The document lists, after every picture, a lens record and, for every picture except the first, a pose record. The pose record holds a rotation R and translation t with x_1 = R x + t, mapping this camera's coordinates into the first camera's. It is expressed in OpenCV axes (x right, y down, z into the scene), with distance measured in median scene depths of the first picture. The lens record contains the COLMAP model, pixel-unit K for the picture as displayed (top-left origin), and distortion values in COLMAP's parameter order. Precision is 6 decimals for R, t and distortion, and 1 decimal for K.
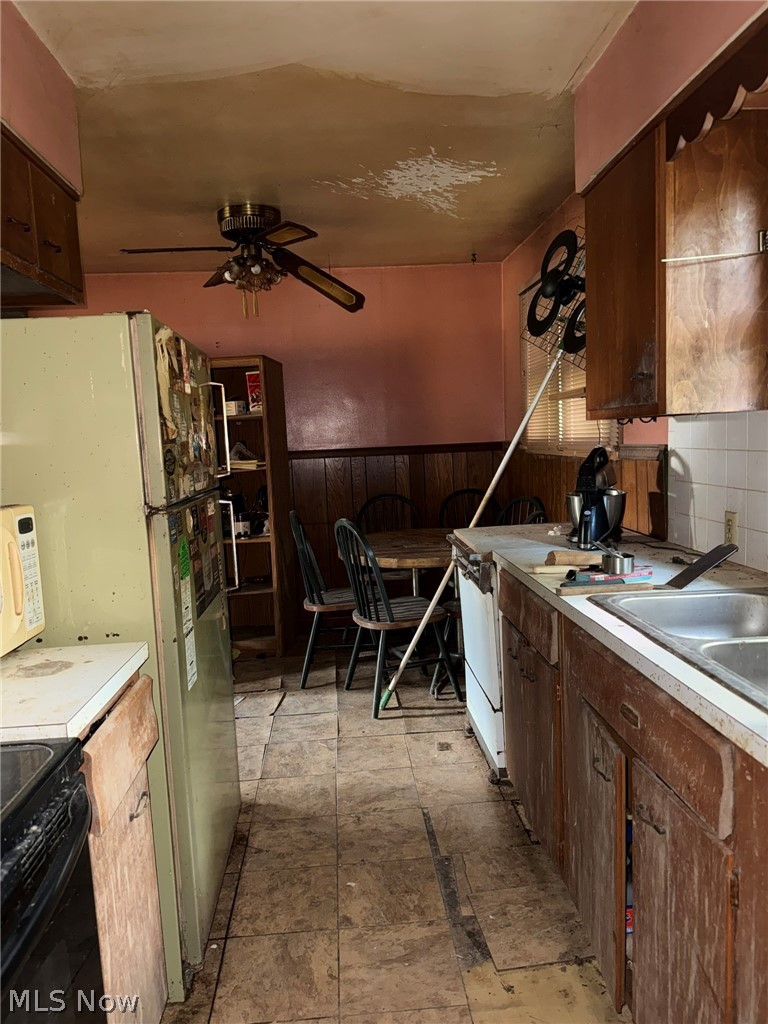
lens RADIAL K [[701.9, 0, 384.0], [0, 701.9, 512.0], [0, 0, 1]] dist [0.005498, 0.000376]
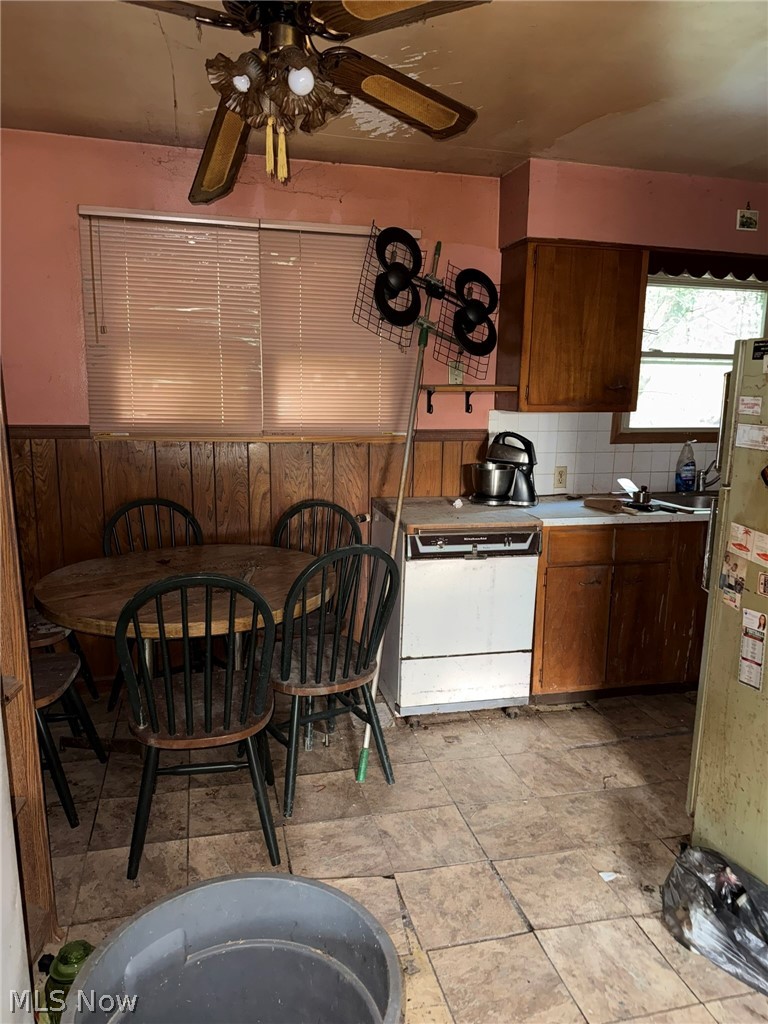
lens RADIAL K [[717.2, 0, 384.0], [0, 717.2, 512.0], [0, 0, 1]] dist [0.000874, -0.006206]
pose [[-0.175091, -0.141640, 0.974311, -0.826115], [0.090241, 0.983123, 0.159138, -0.149257], [-0.980408, 0.115787, -0.159354, 1.204382]]
